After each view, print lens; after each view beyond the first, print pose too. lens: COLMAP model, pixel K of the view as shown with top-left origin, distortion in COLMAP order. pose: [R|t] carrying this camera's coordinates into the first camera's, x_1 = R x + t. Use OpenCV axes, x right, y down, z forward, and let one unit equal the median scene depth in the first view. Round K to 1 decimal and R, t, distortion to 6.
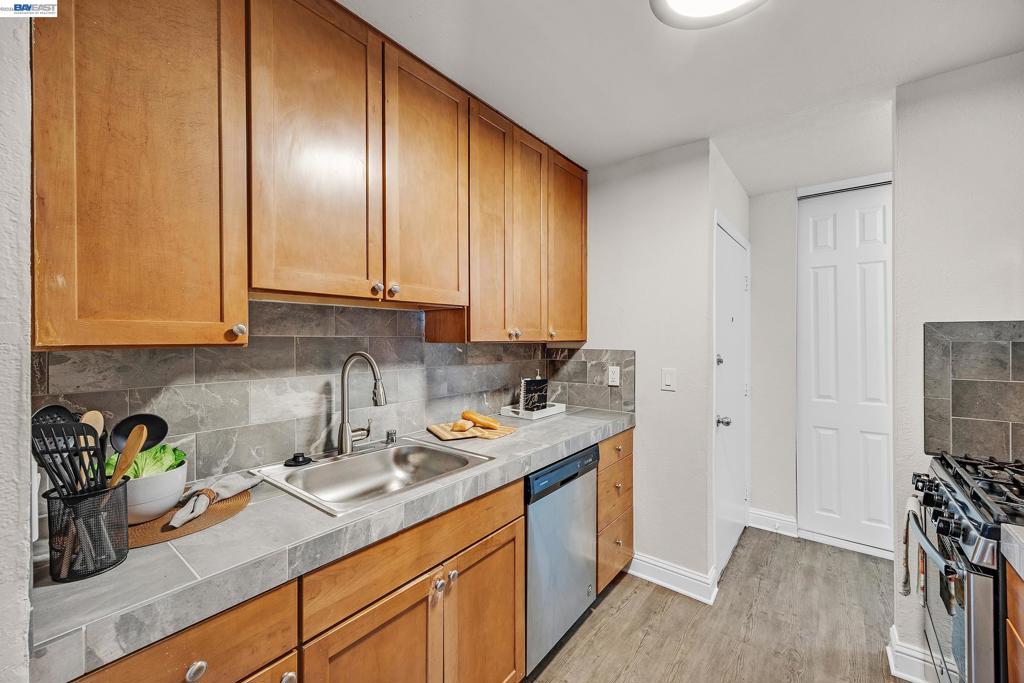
lens RADIAL K [[406.5, 0, 512.0], [0, 406.5, 341.5], [0, 0, 1]] dist [0.013366, 0.000001]
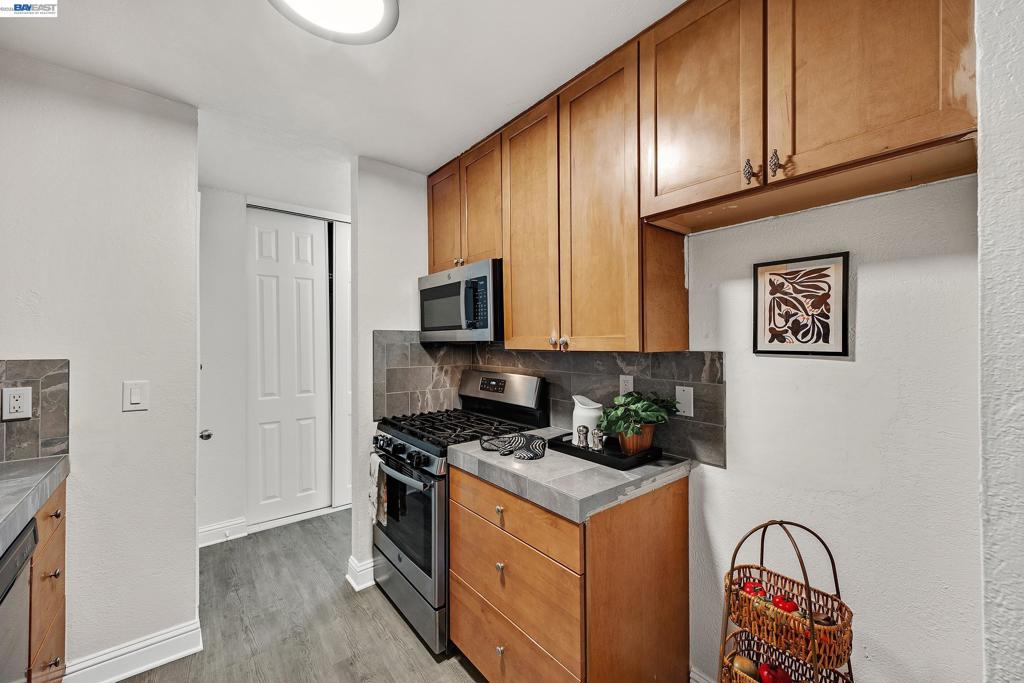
lens RADIAL K [[409.1, 0, 512.0], [0, 409.1, 341.5], [0, 0, 1]] dist [0.002143, 0.000229]
pose [[0.217387, -0.001204, 0.976085, -0.220672], [0.007735, 0.999970, -0.000490, -0.001081], [-0.976055, 0.007657, 0.217390, 0.174953]]
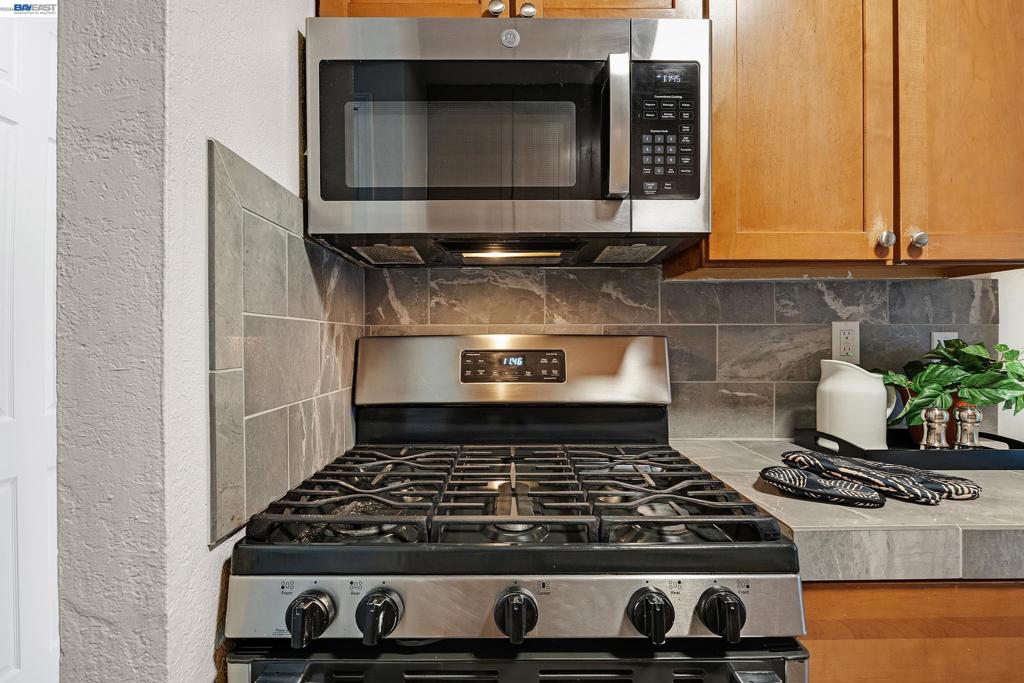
lens RADIAL K [[514.2, 0, 512.0], [0, 514.2, 341.5], [0, 0, 1]] dist [-0.011510, -0.000256]
pose [[-0.628334, 0.000704, 0.777943, 0.433136], [0.007615, 0.999957, 0.005245, 0.088919], [-0.777906, 0.009220, -0.628313, 0.842895]]
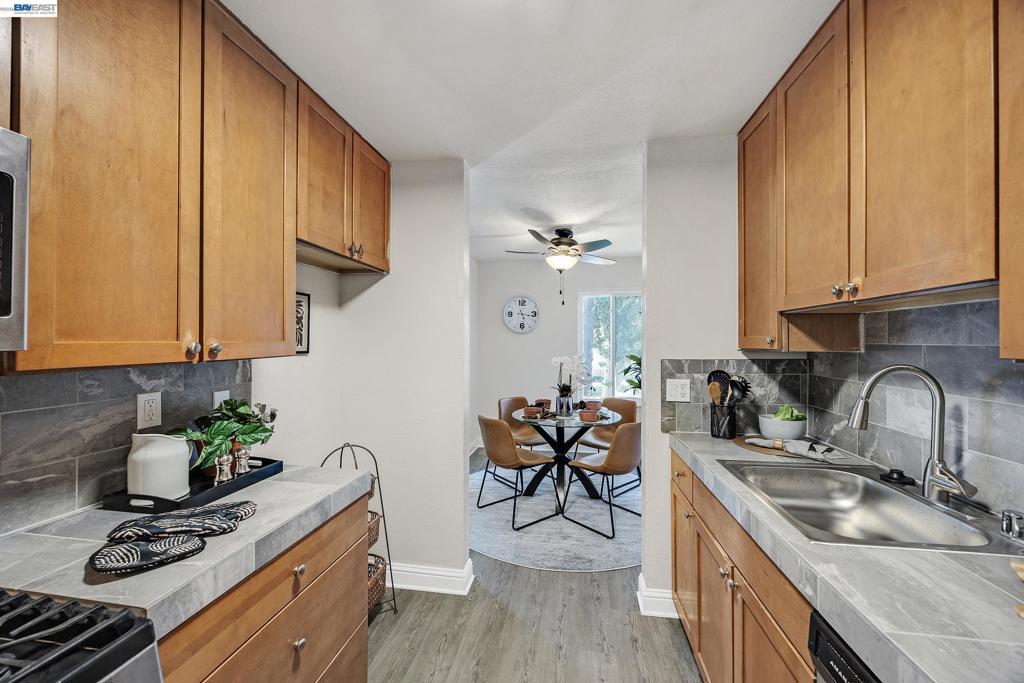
lens RADIAL K [[393.0, 0, 512.0], [0, 393.0, 341.5], [0, 0, 1]] dist [-0.000686, 0.000106]
pose [[-0.874291, -0.000056, -0.485402, 0.469376], [-0.004362, 0.999961, 0.007741, -0.015766], [0.485382, 0.008885, -0.874257, 0.929784]]
